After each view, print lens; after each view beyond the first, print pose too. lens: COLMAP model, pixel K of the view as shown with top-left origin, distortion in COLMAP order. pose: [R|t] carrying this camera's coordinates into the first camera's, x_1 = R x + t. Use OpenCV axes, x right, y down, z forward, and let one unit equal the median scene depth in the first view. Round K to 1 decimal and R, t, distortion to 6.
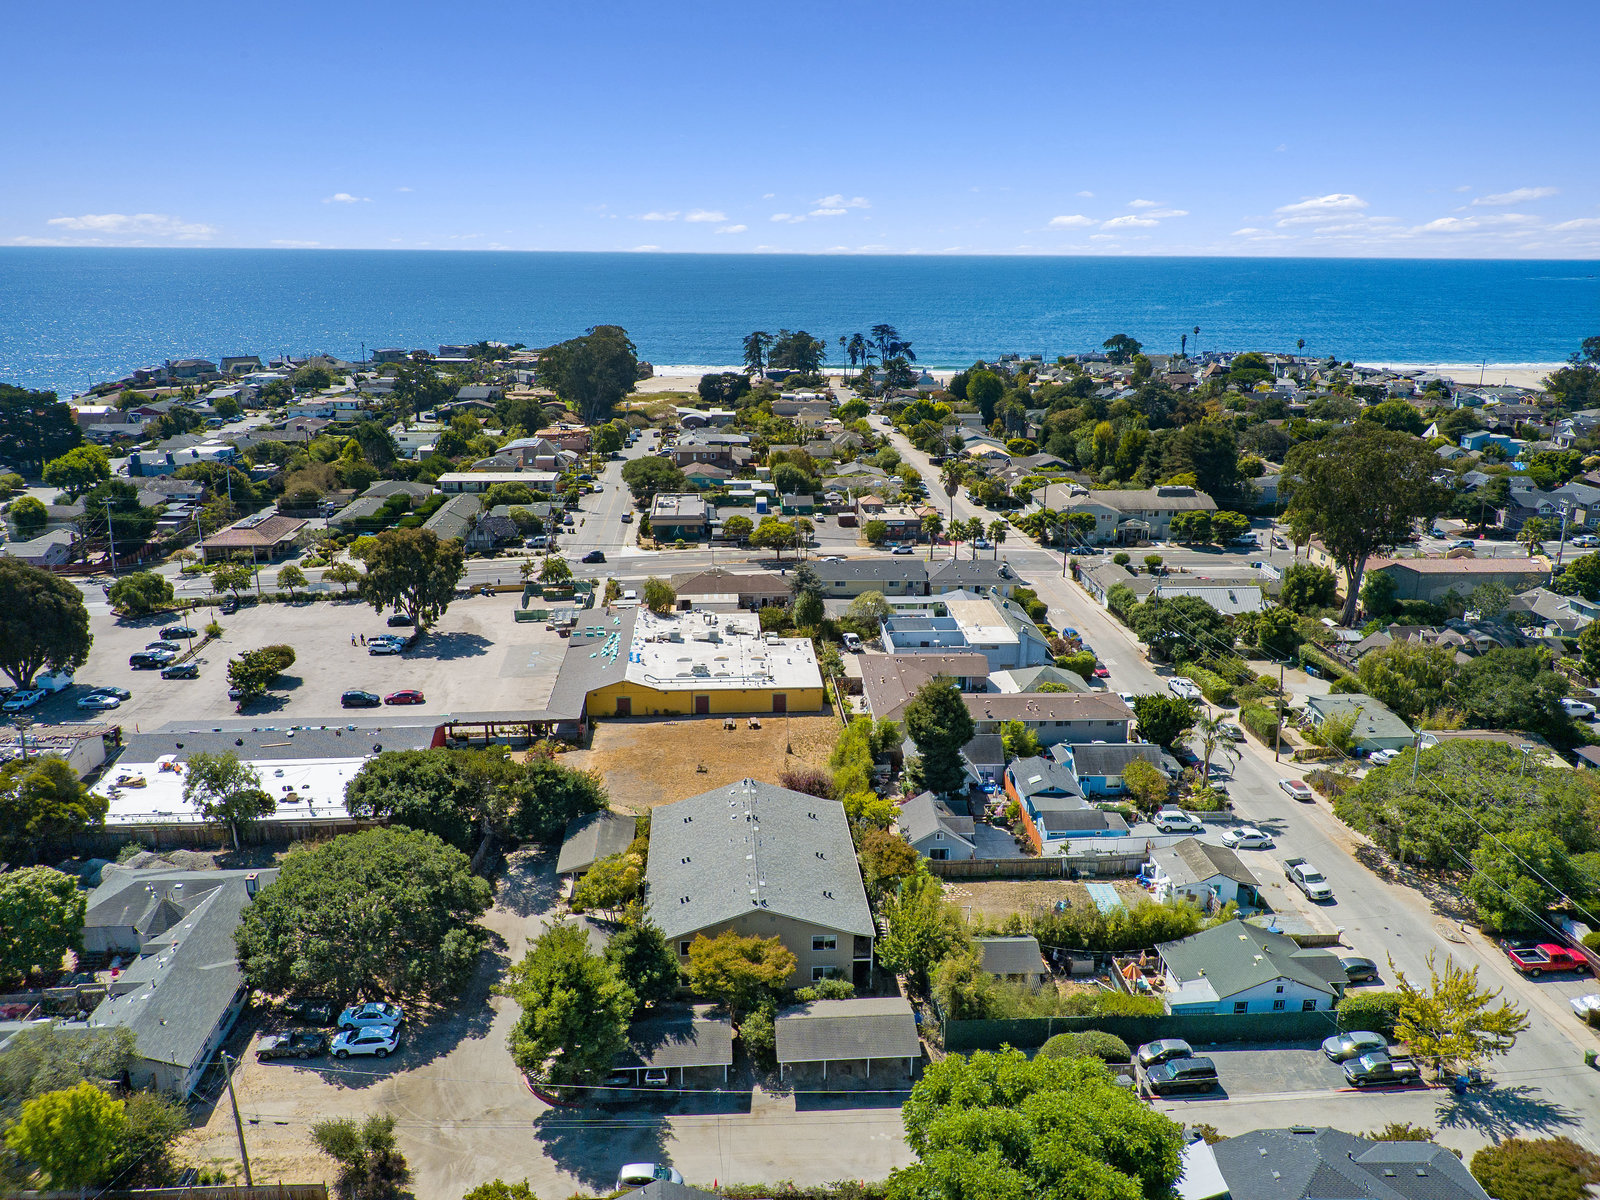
lens RADIAL K [[1135.1, 0, 800.0], [0, 1135.1, 600.0], [0, 0, 1]] dist [0.050005, -0.003154]
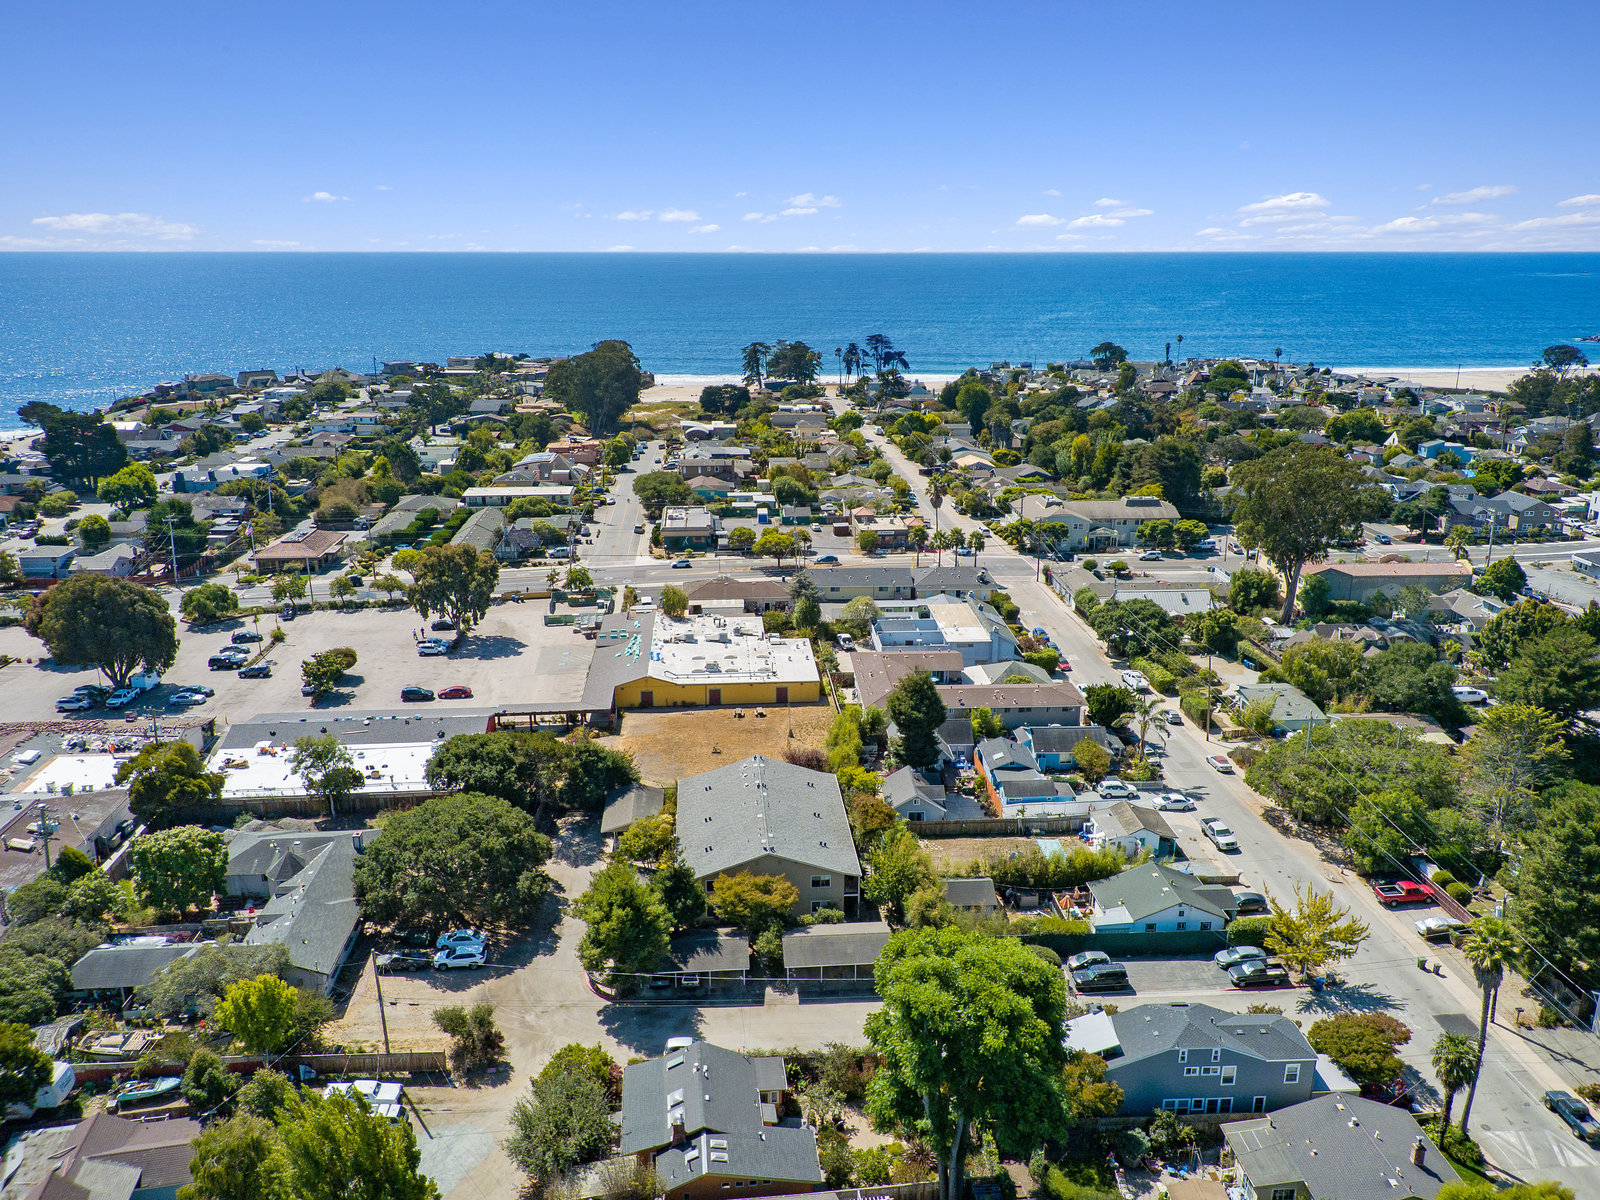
lens RADIAL K [[1135.1, 0, 800.0], [0, 1135.1, 600.0], [0, 0, 1]] dist [0.050005, -0.003154]
pose [[0.999975, -0.006908, 0.001353, -0.000592], [0.006909, 0.999976, -0.000574, -0.004024], [-0.001349, 0.000583, 0.999999, -0.128477]]
